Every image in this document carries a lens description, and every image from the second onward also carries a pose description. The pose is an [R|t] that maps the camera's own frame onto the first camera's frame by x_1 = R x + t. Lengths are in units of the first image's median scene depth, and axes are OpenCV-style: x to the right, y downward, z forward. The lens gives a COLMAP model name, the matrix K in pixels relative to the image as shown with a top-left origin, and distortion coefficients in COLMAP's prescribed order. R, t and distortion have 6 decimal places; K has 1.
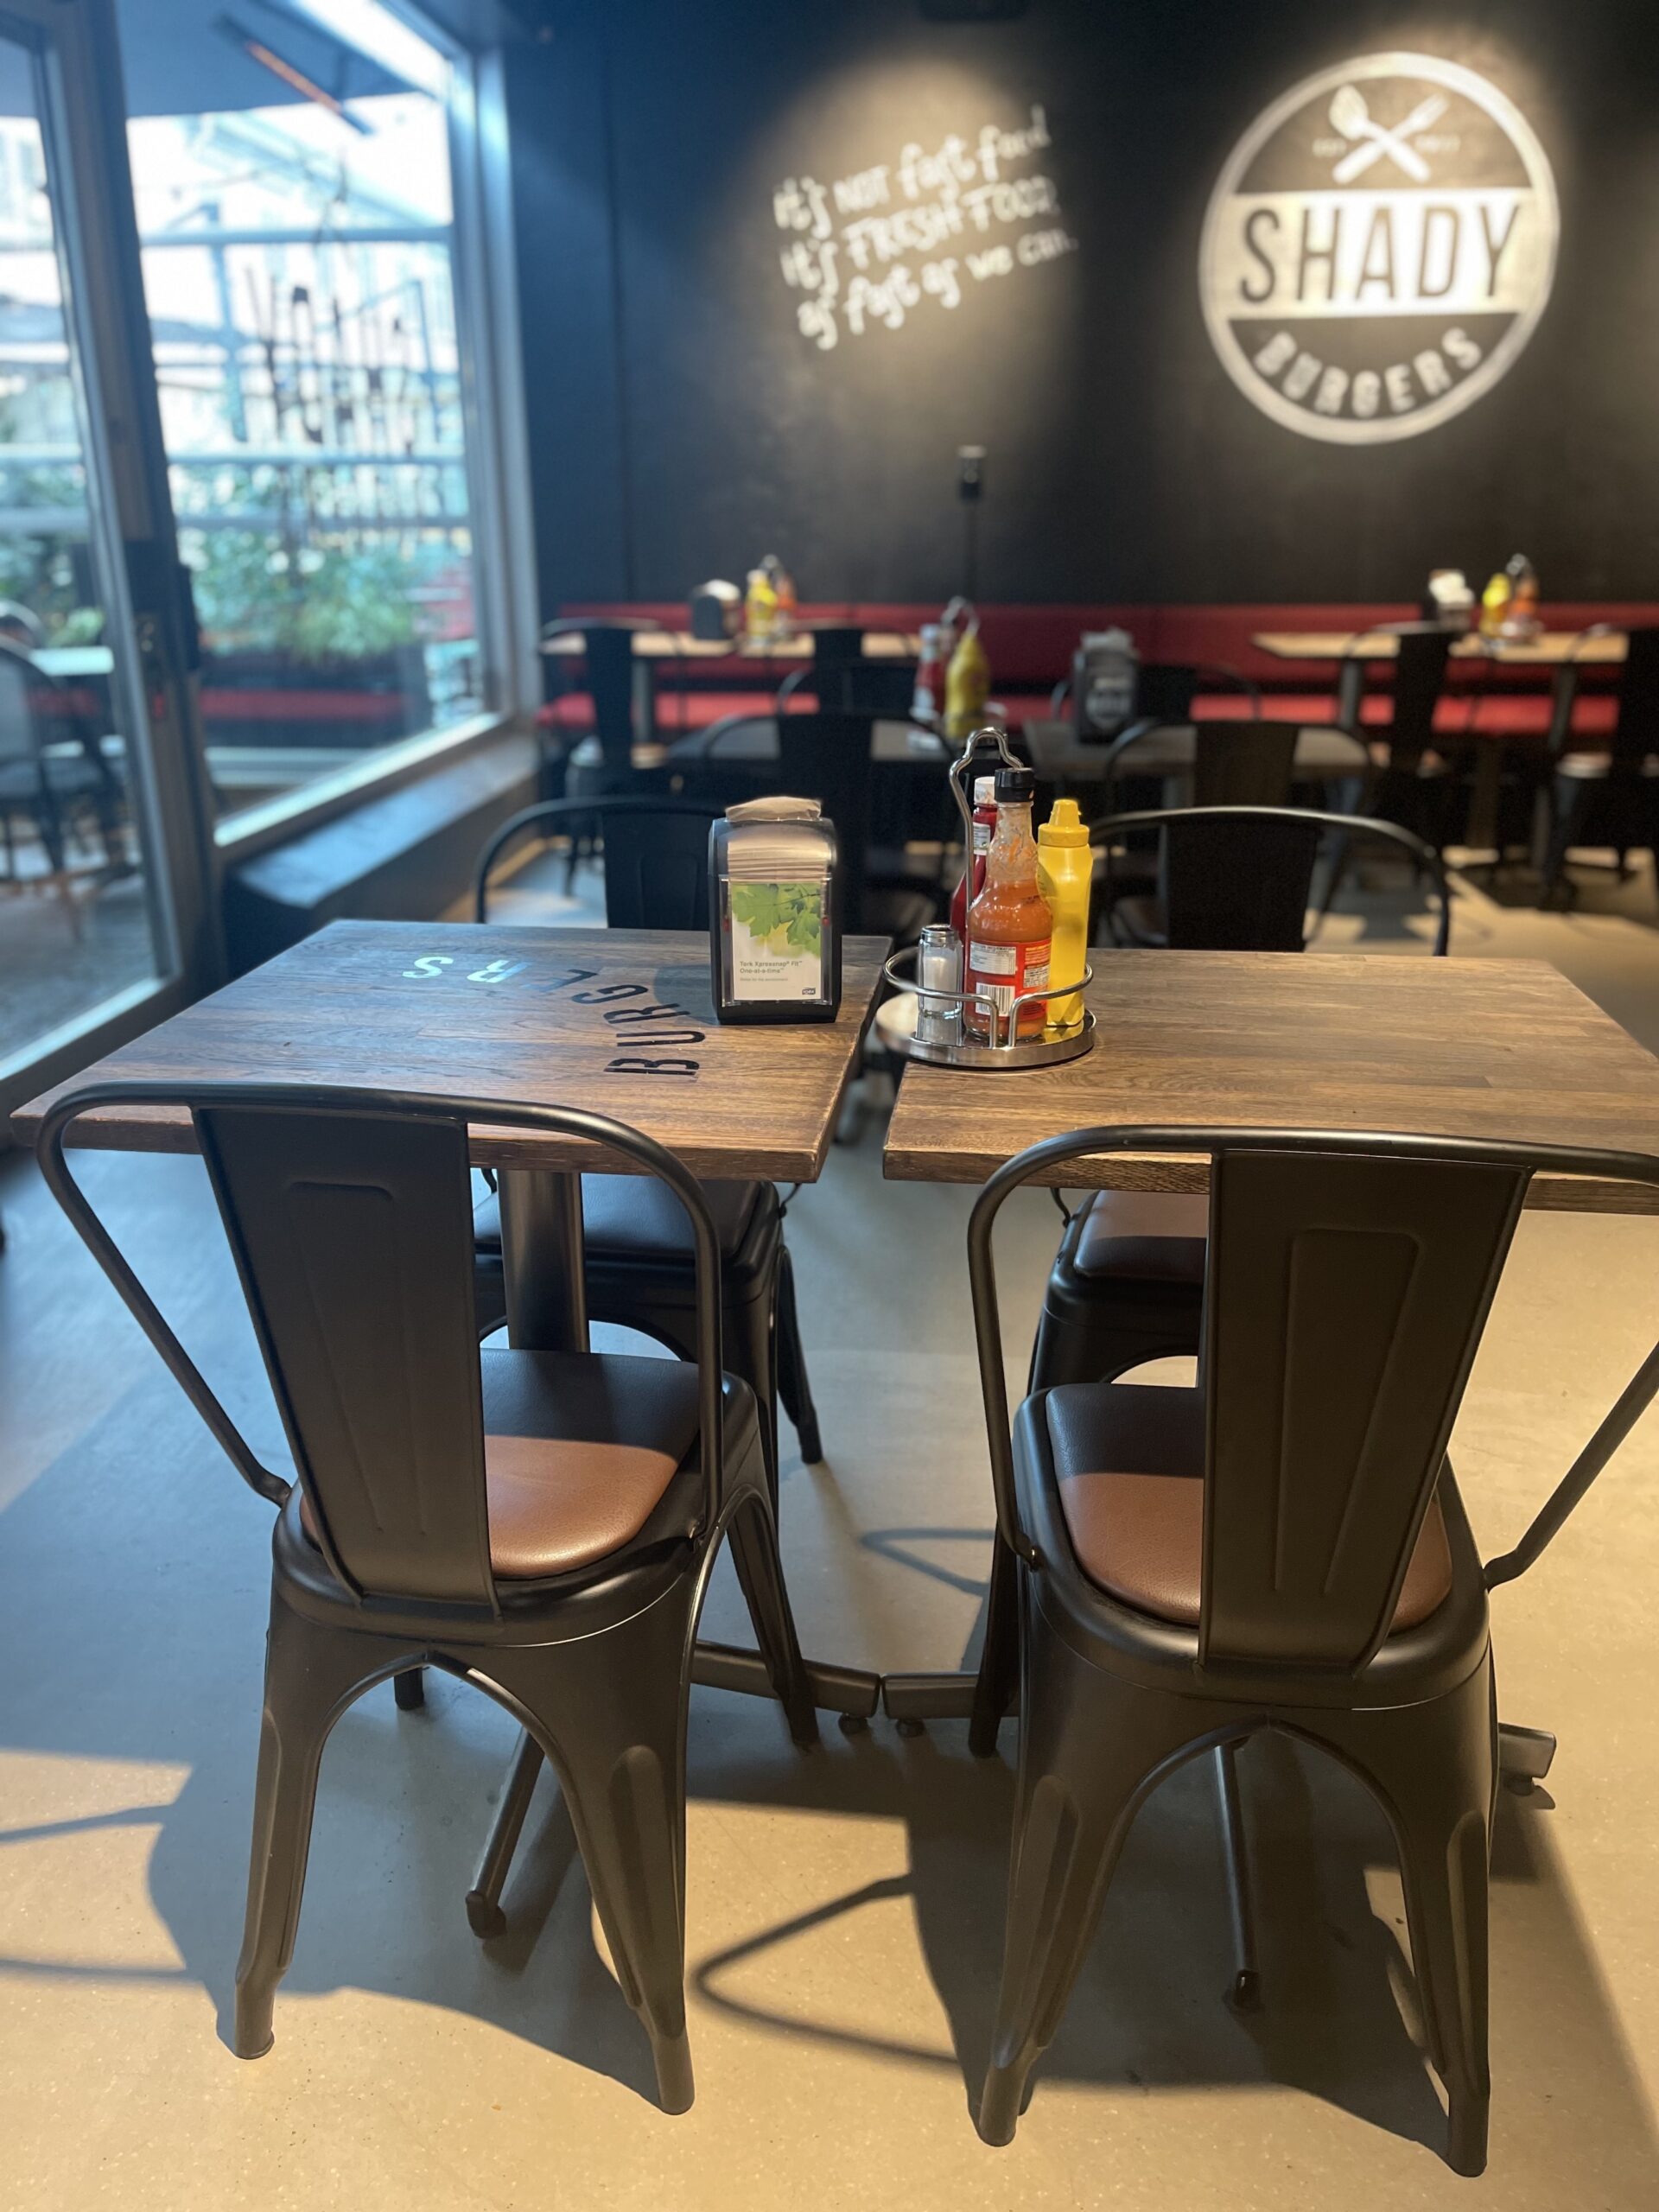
lens RADIAL K [[1643.3, 0, 829.5], [0, 1643.3, 1106.0], [0, 0, 1]] dist [0.119965, -0.166417]
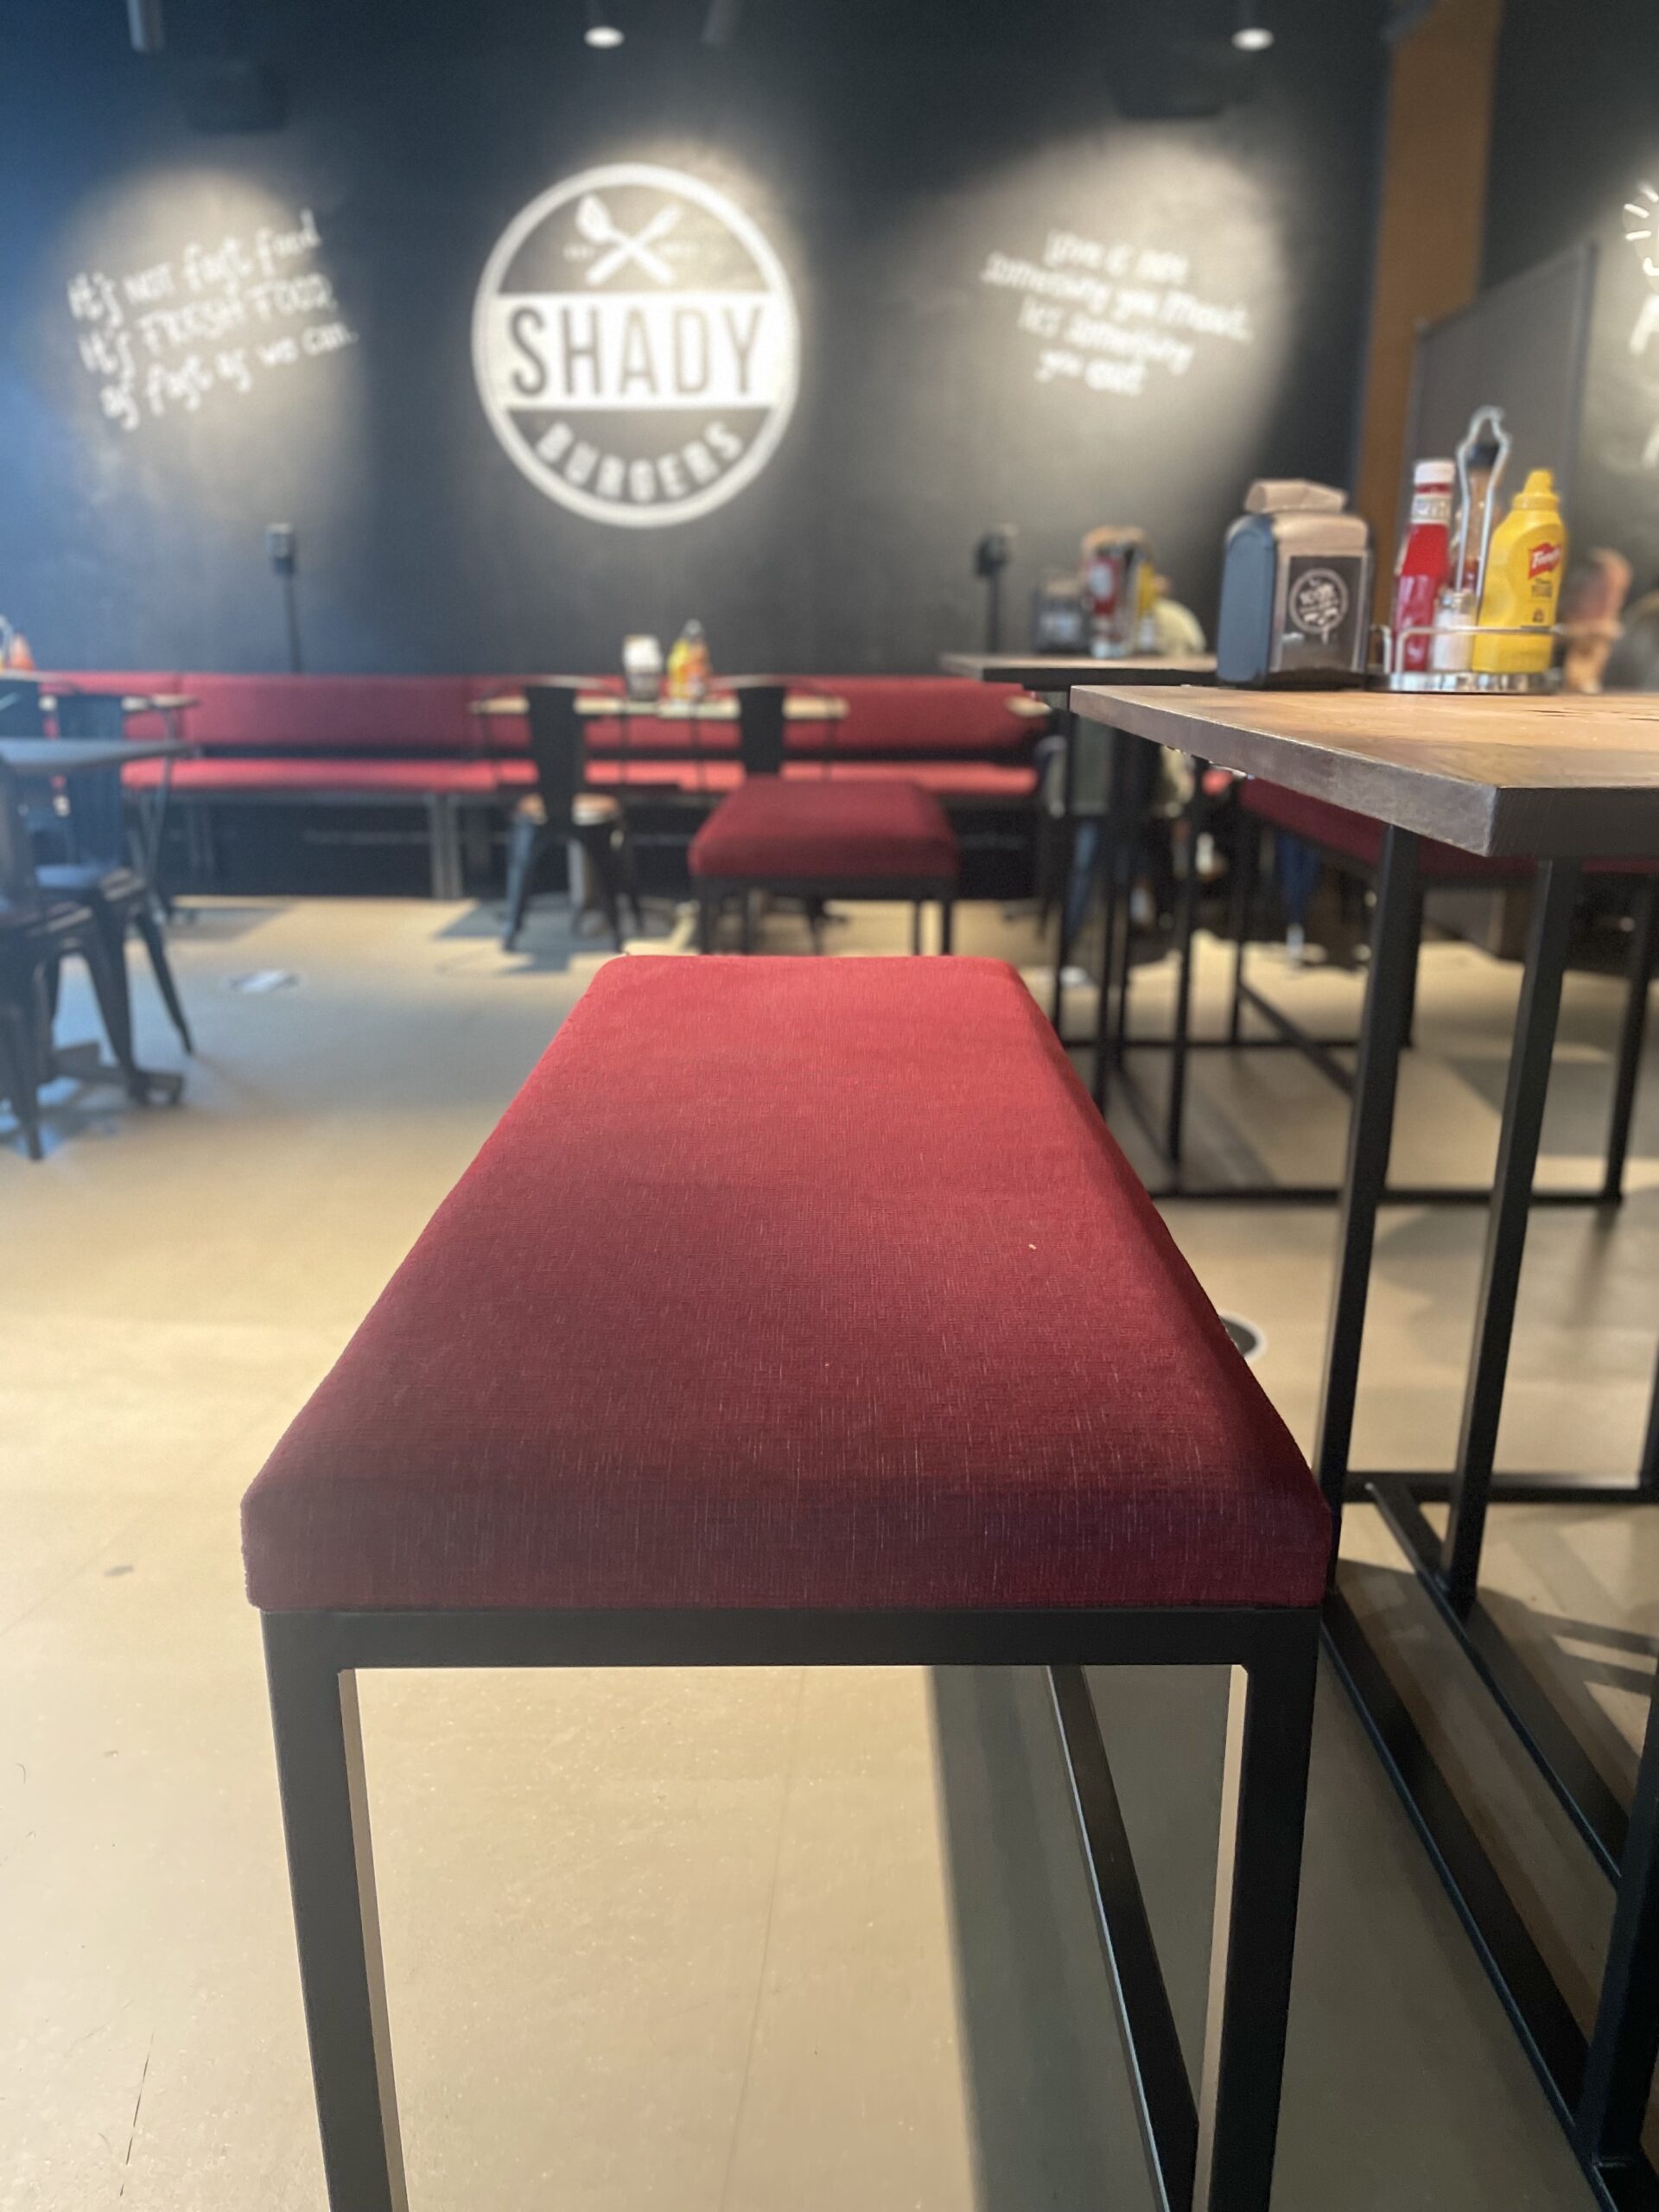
lens RADIAL K [[1643.3, 0, 829.5], [0, 1643.3, 1106.0], [0, 0, 1]] dist [0.119965, -0.166417]
pose [[0.997379, -0.018232, 0.070019, 0.363658], [0.022702, 0.997718, -0.063587, 0.045091], [-0.068700, 0.065010, 0.995517, -0.043710]]
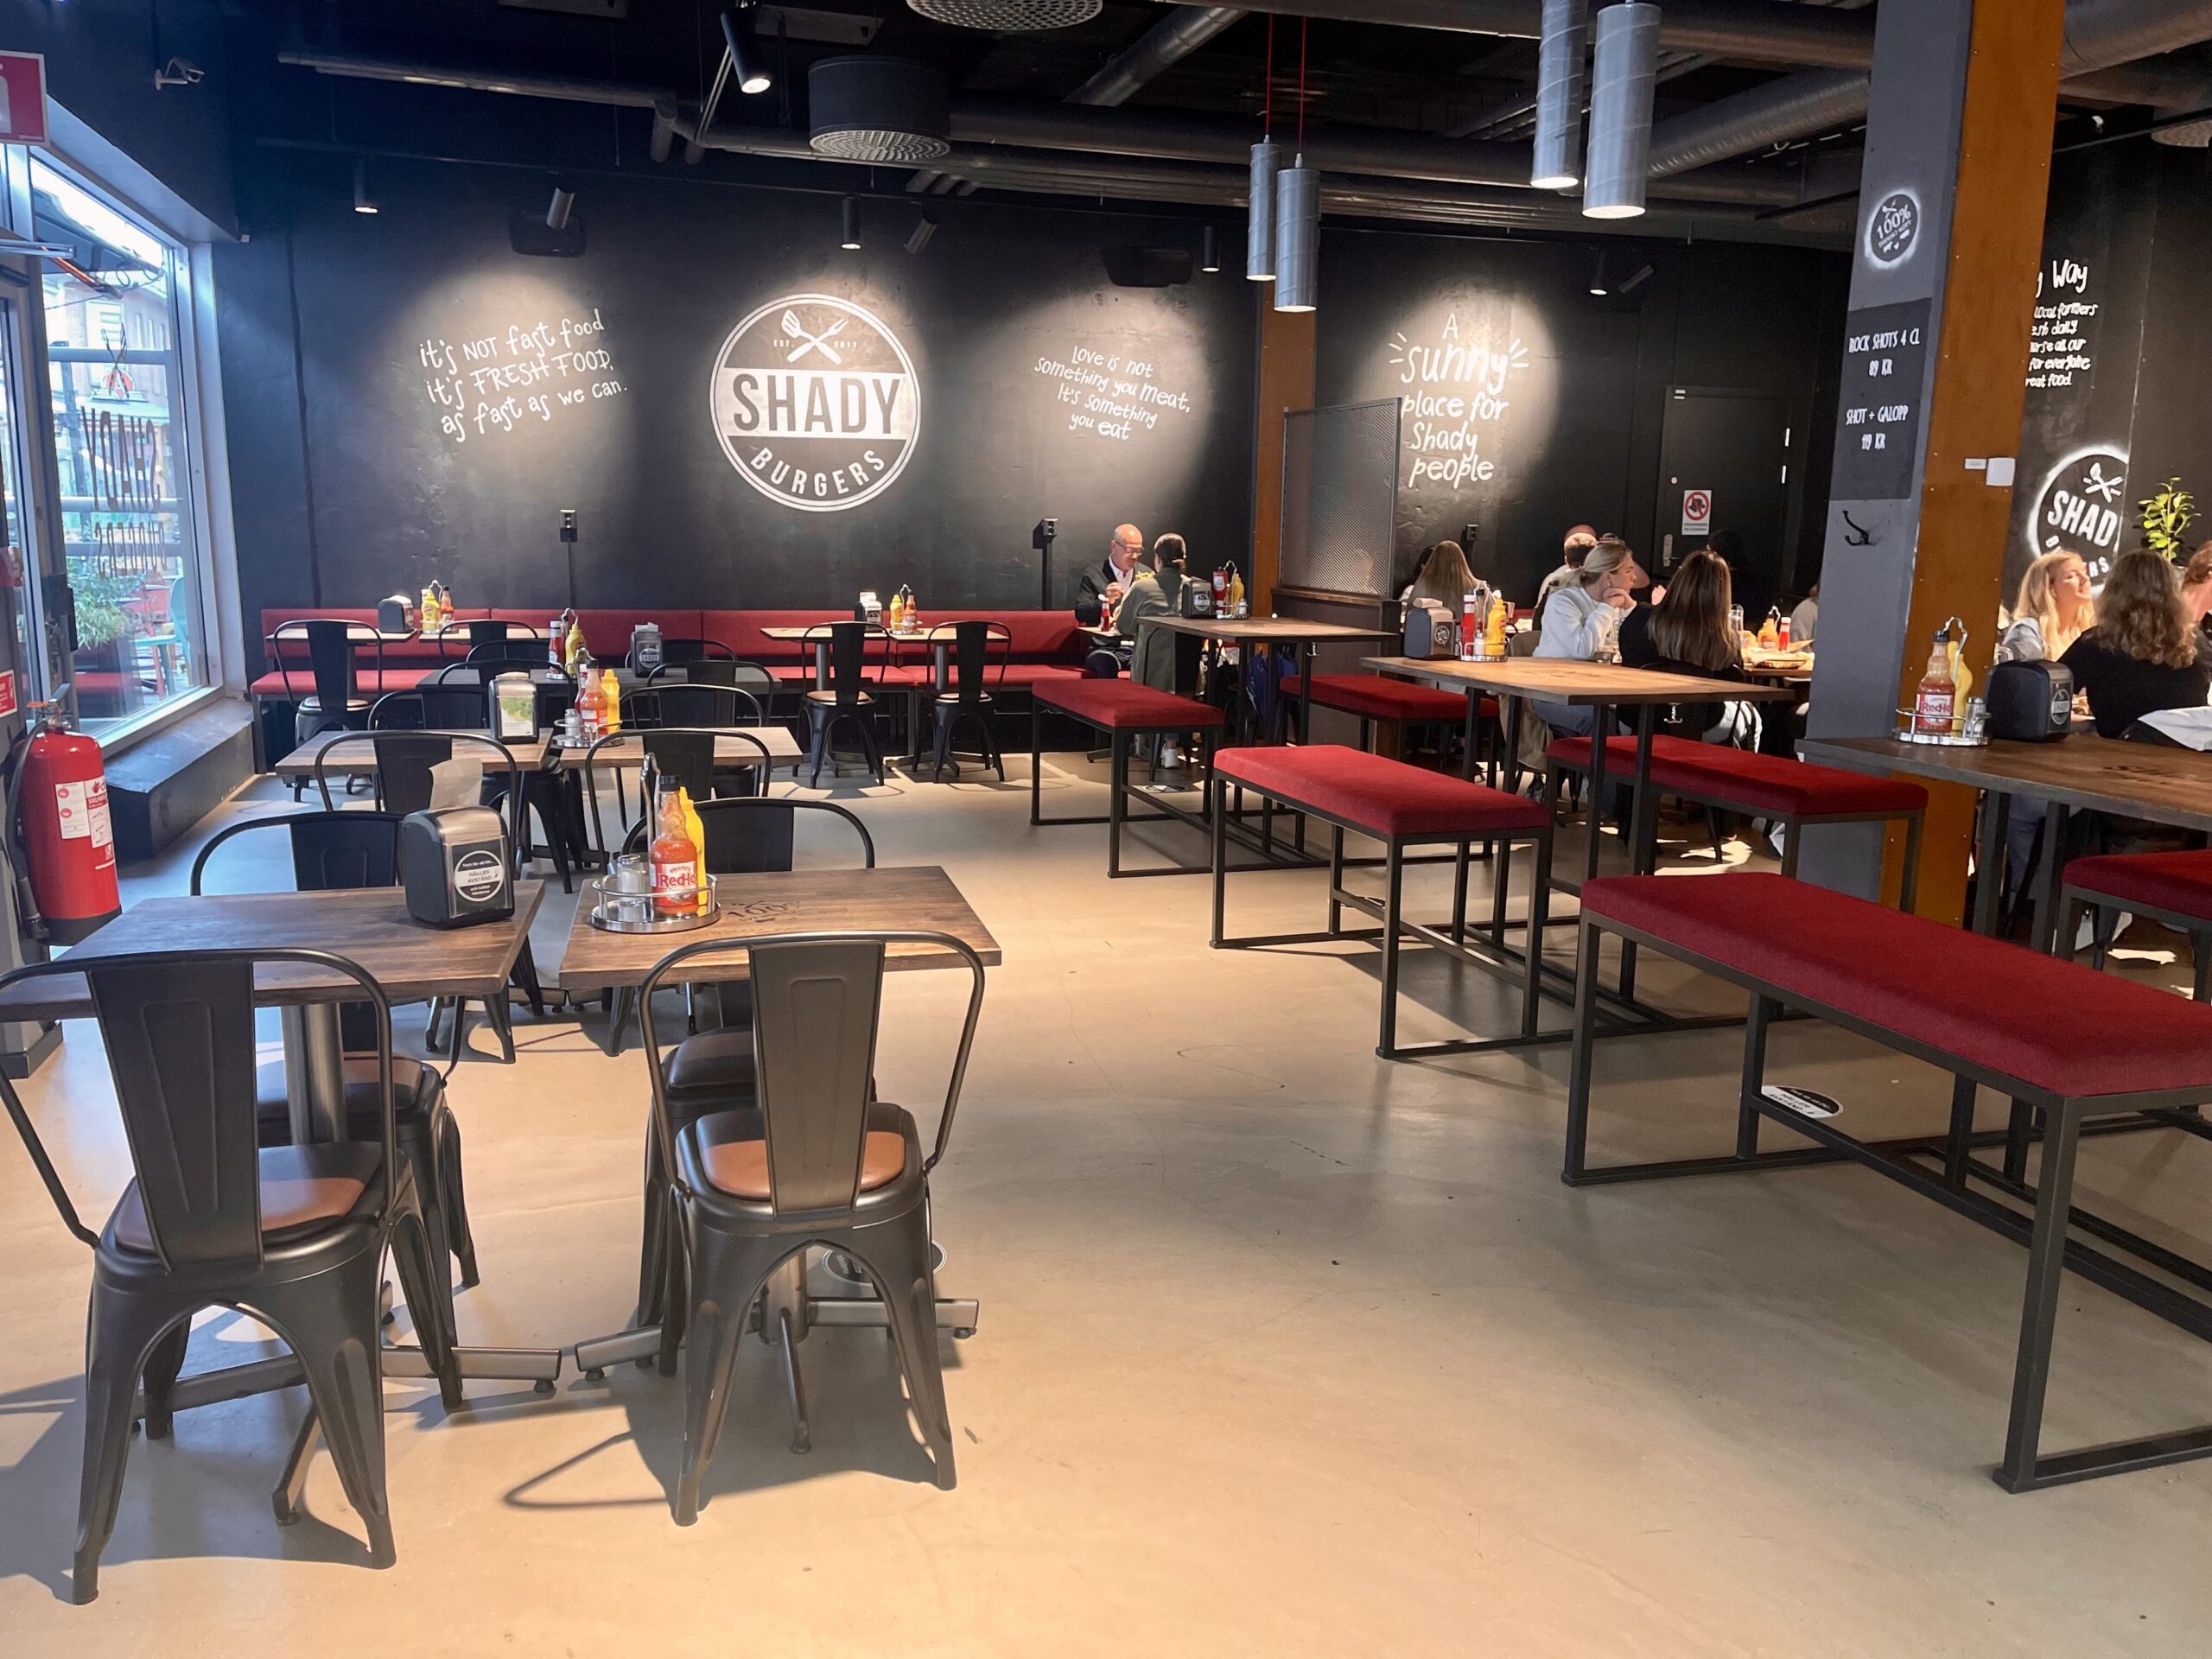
lens RADIAL K [[1647.2, 0, 1106.0], [0, 1647.2, 829.5], [0, 0, 1]] dist [0.007058, -0.000377]
pose [[0.924762, -0.053710, 0.376736, -0.043610], [0.111417, 0.984822, -0.133090, 0.149758], [-0.363869, 0.165051, 0.916710, -0.515566]]
